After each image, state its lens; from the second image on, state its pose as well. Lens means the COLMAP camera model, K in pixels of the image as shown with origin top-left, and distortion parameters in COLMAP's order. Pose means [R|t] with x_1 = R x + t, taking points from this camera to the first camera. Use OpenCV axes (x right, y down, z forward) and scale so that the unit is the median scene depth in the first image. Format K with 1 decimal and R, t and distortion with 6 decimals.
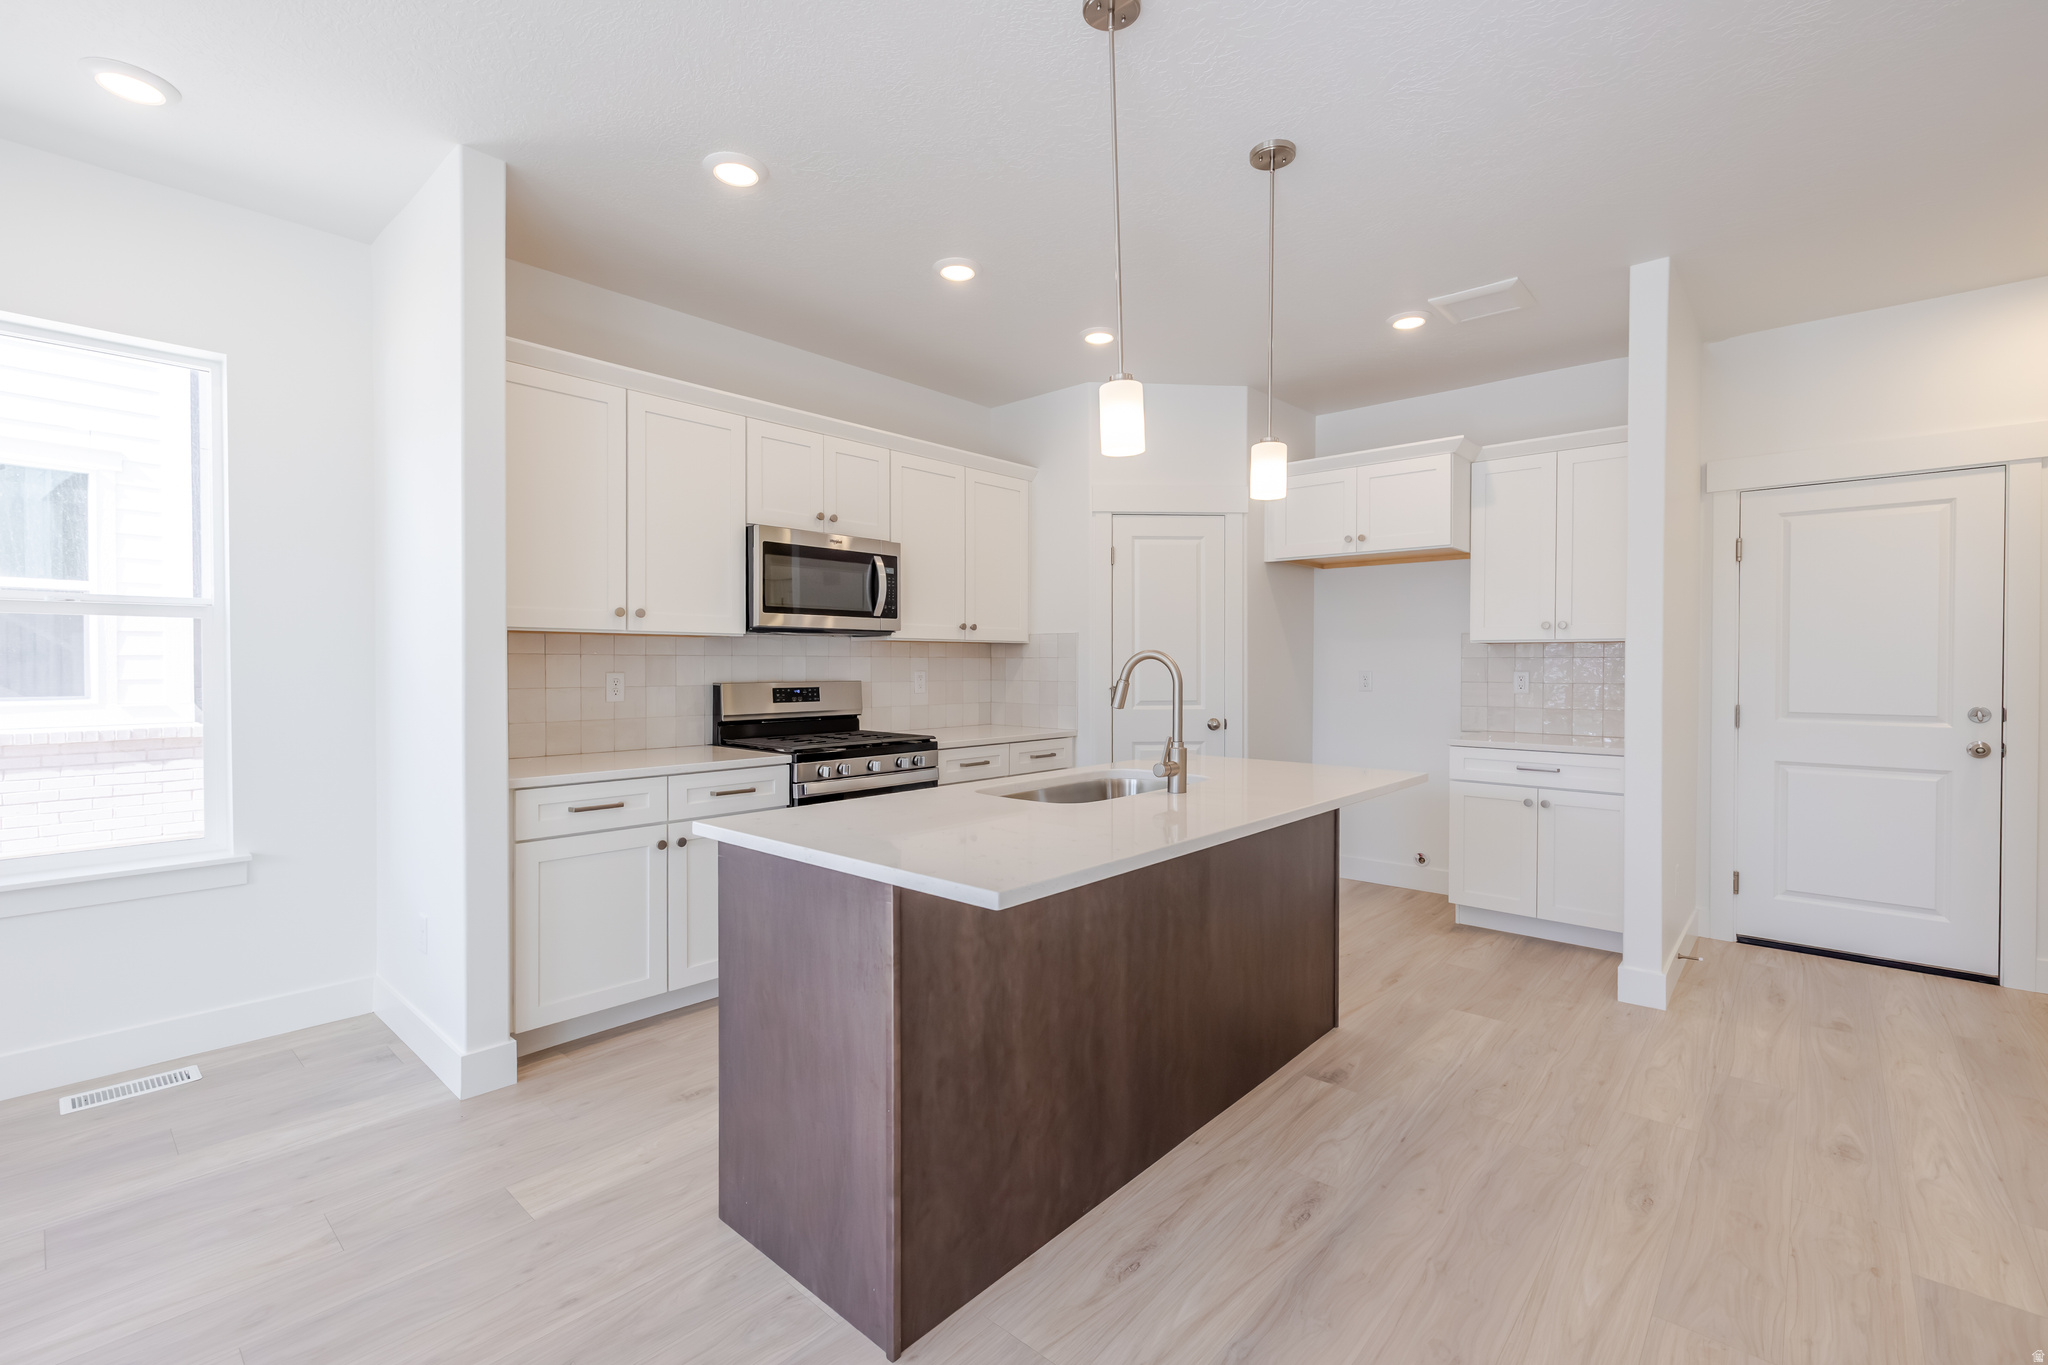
lens RADIAL K [[898.0, 0, 1020.4], [0, 898.0, 669.4], [0, 0, 1]] dist [0.002929, -0.000384]
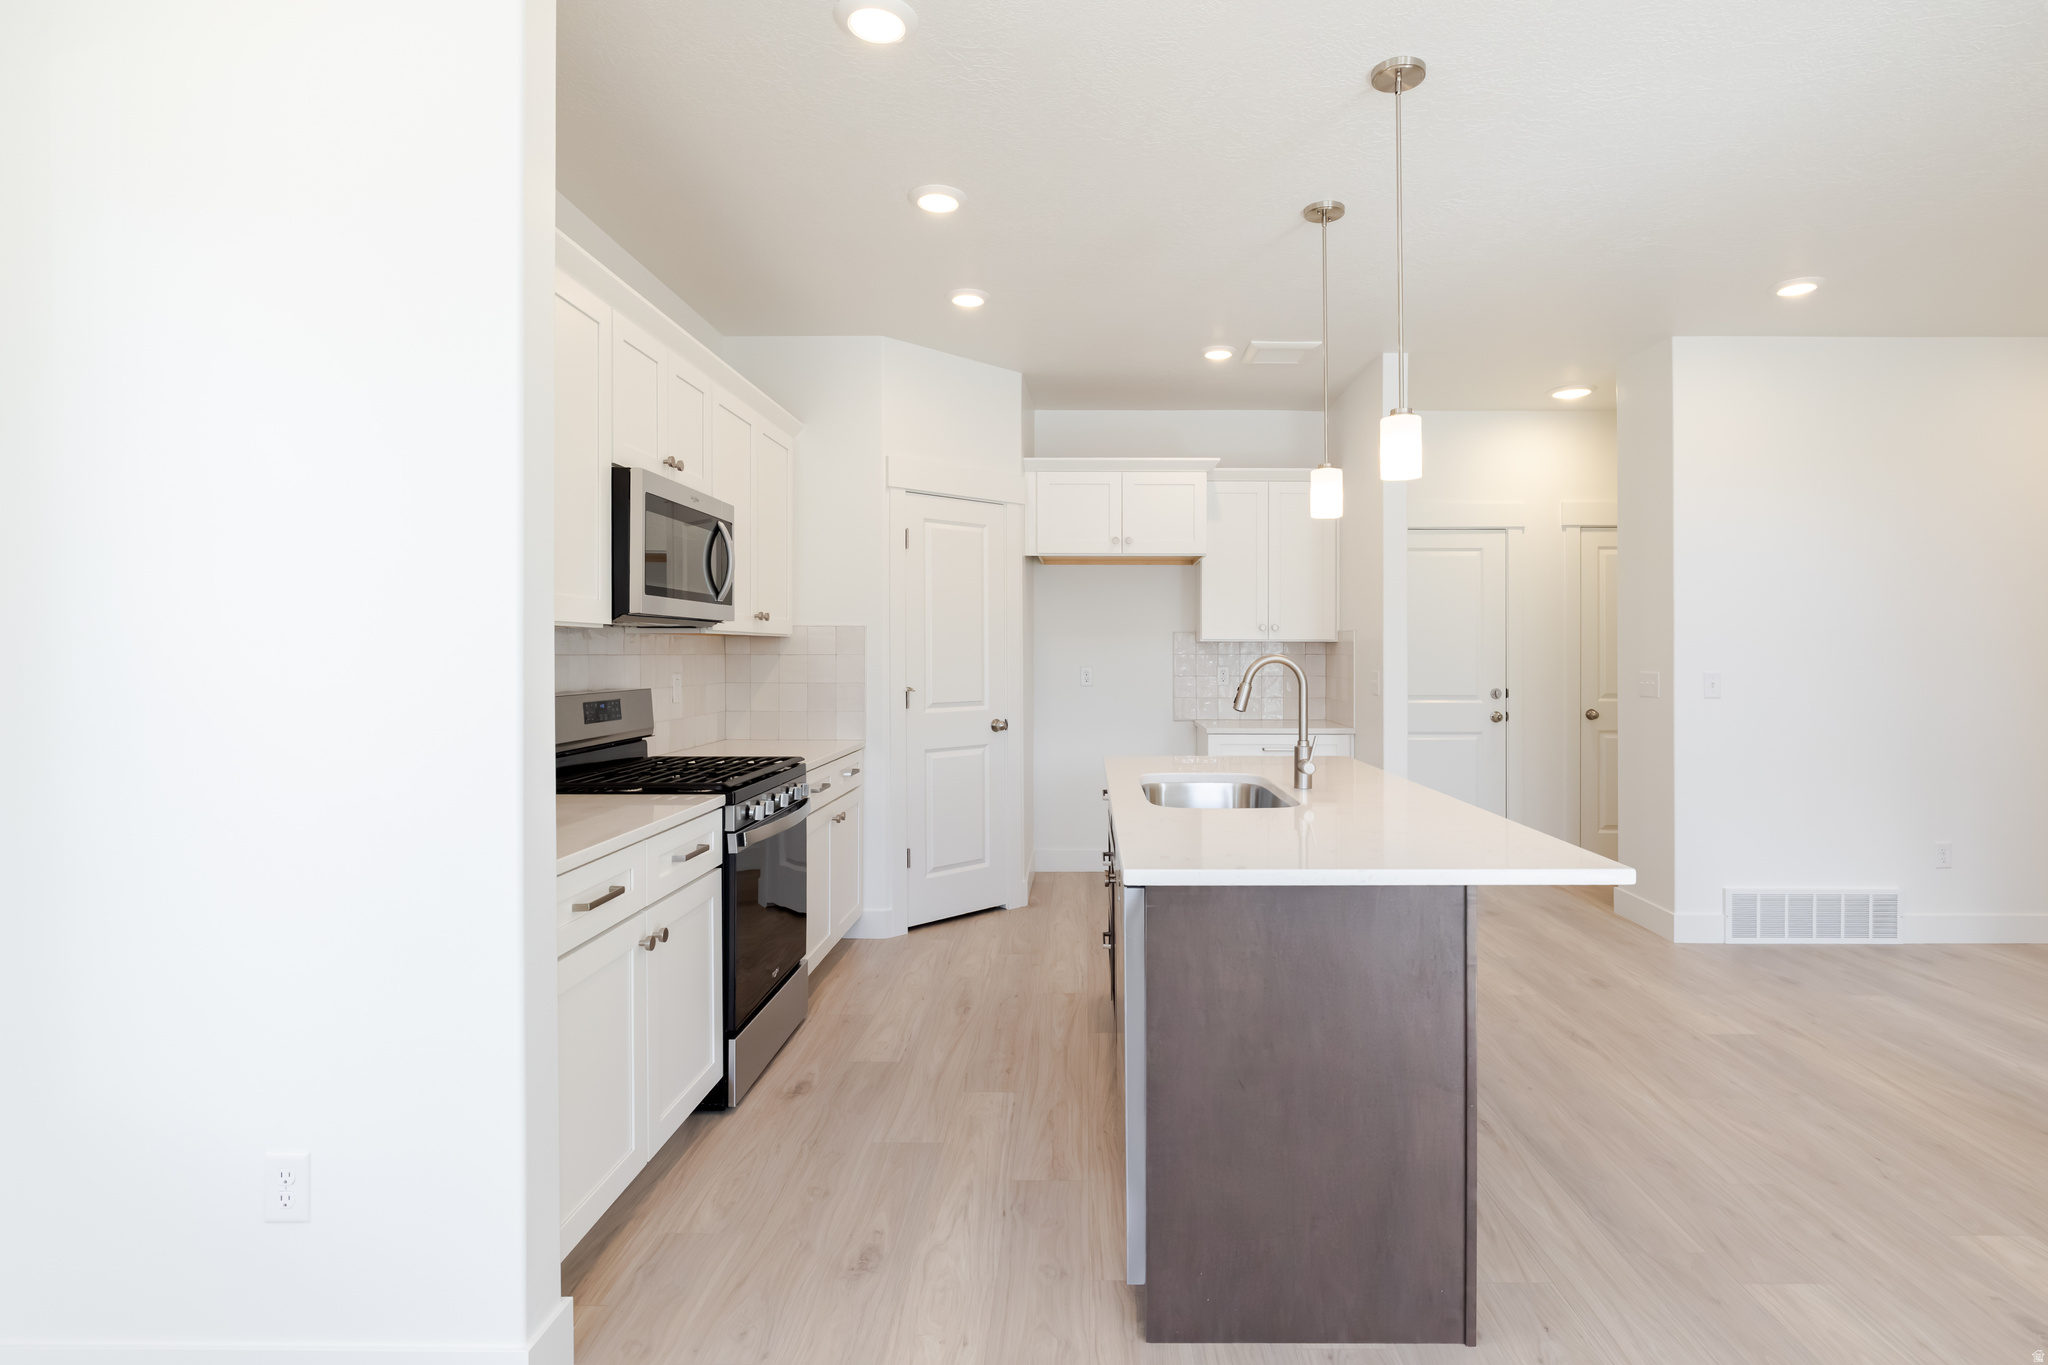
lens RADIAL K [[1034.5, 0, 1059.7], [0, 1034.5, 645.5], [0, 0, 1]] dist [-0.003749, 0.001756]
pose [[0.742978, 0.003551, 0.669306, -0.604051], [0.004346, 0.999939, -0.010130, -0.014872], [-0.669301, 0.010435, 0.742918, 0.196727]]
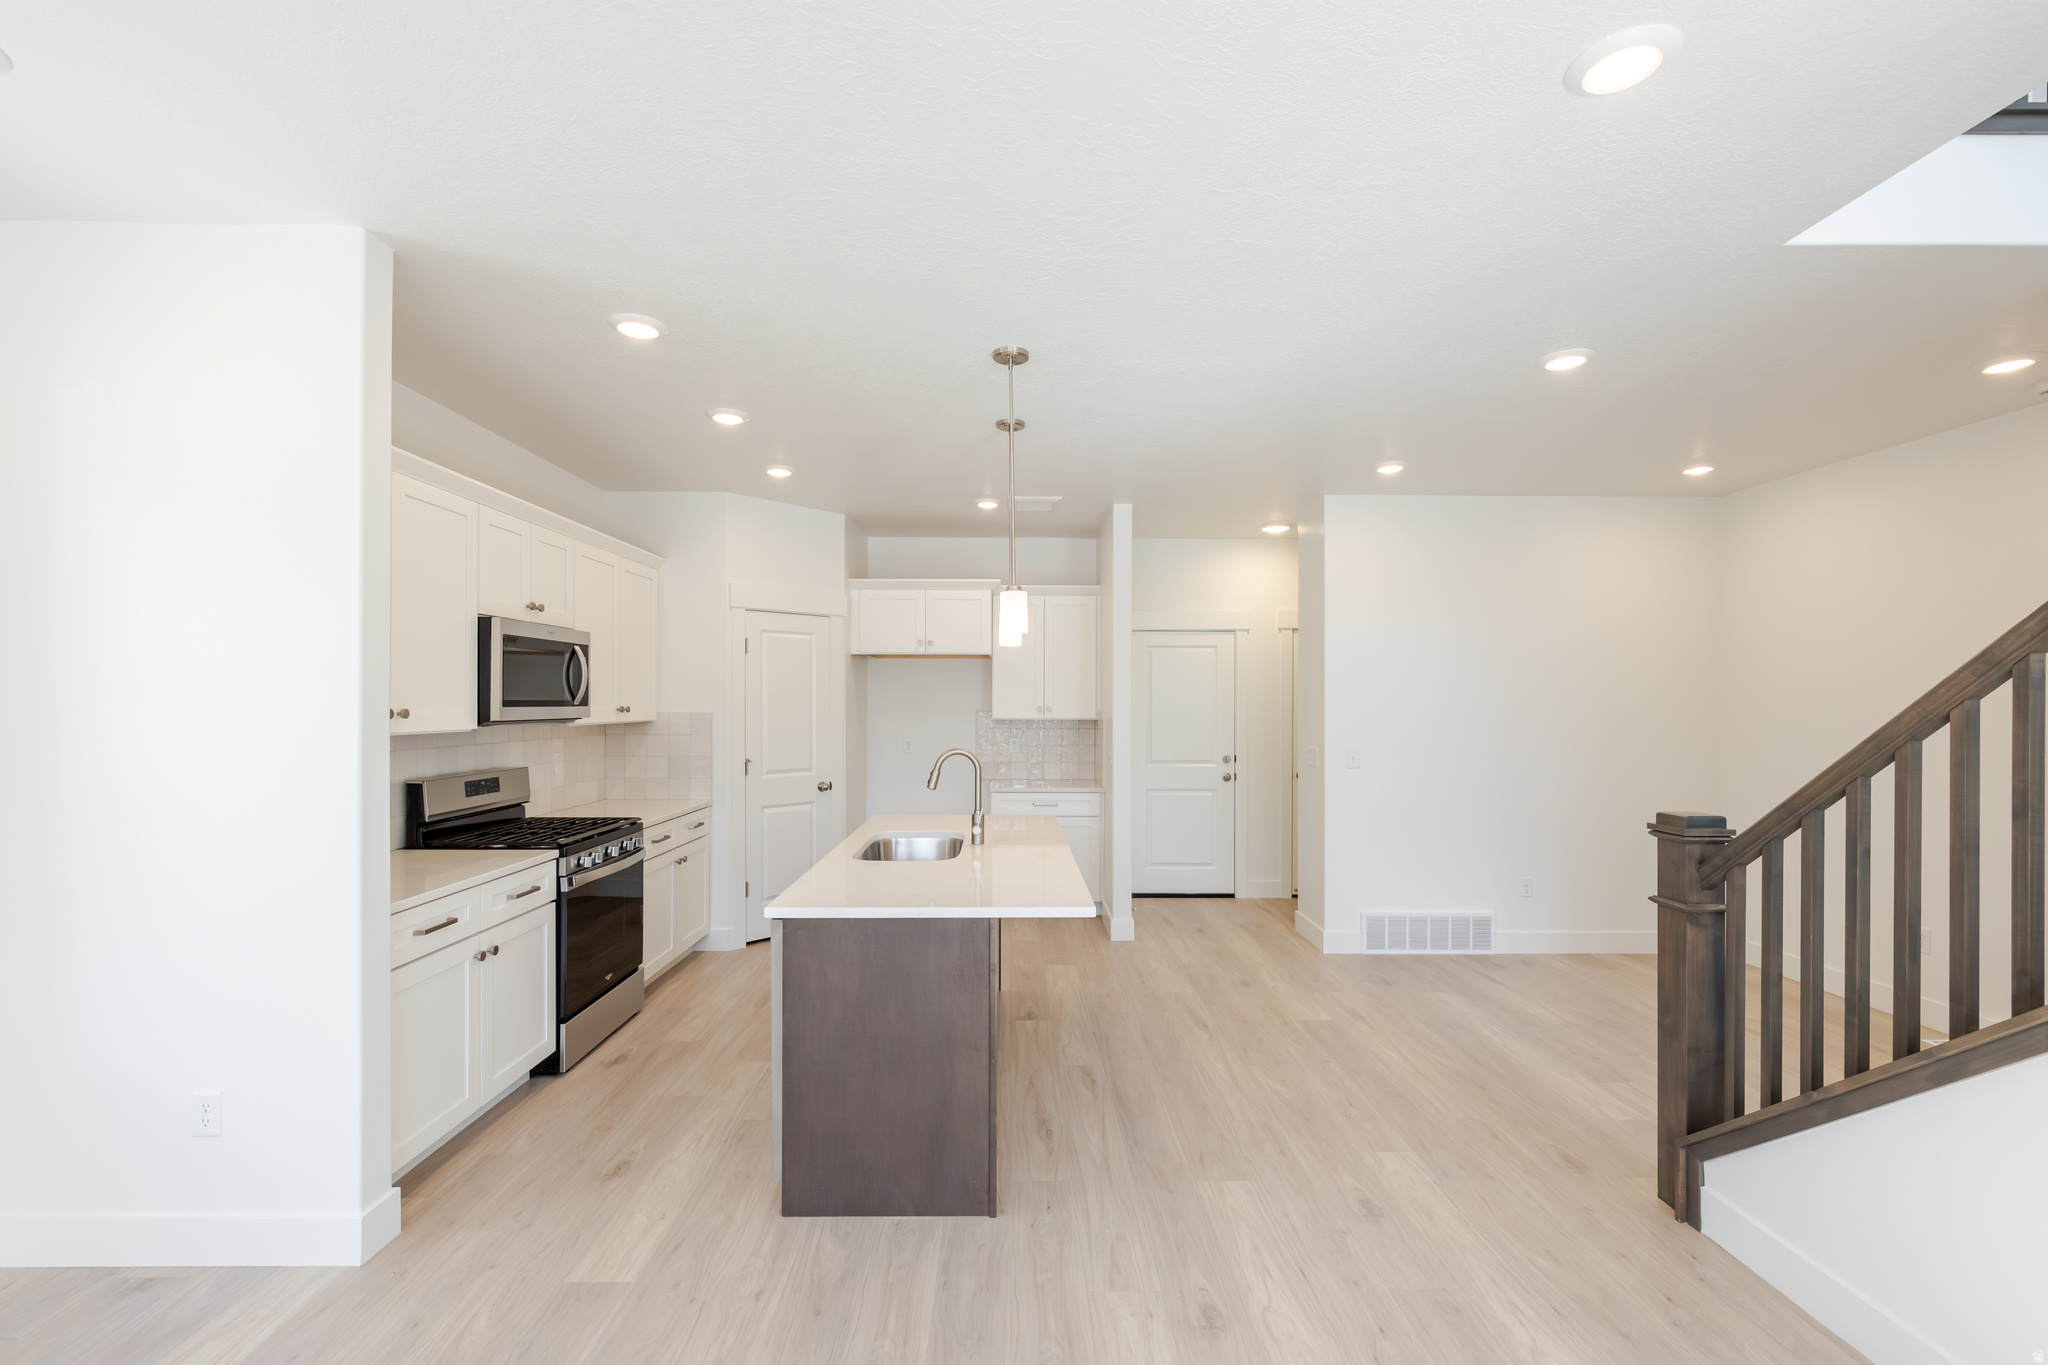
lens RADIAL K [[898.0, 0, 1006.4], [0, 898.0, 693.1], [0, 0, 1]] dist [0.002929, -0.000384]
pose [[0.735045, 0.005104, 0.677999, -0.565266], [0.002833, 0.999940, -0.010599, -0.068981], [-0.678012, 0.009711, 0.734987, -0.093113]]
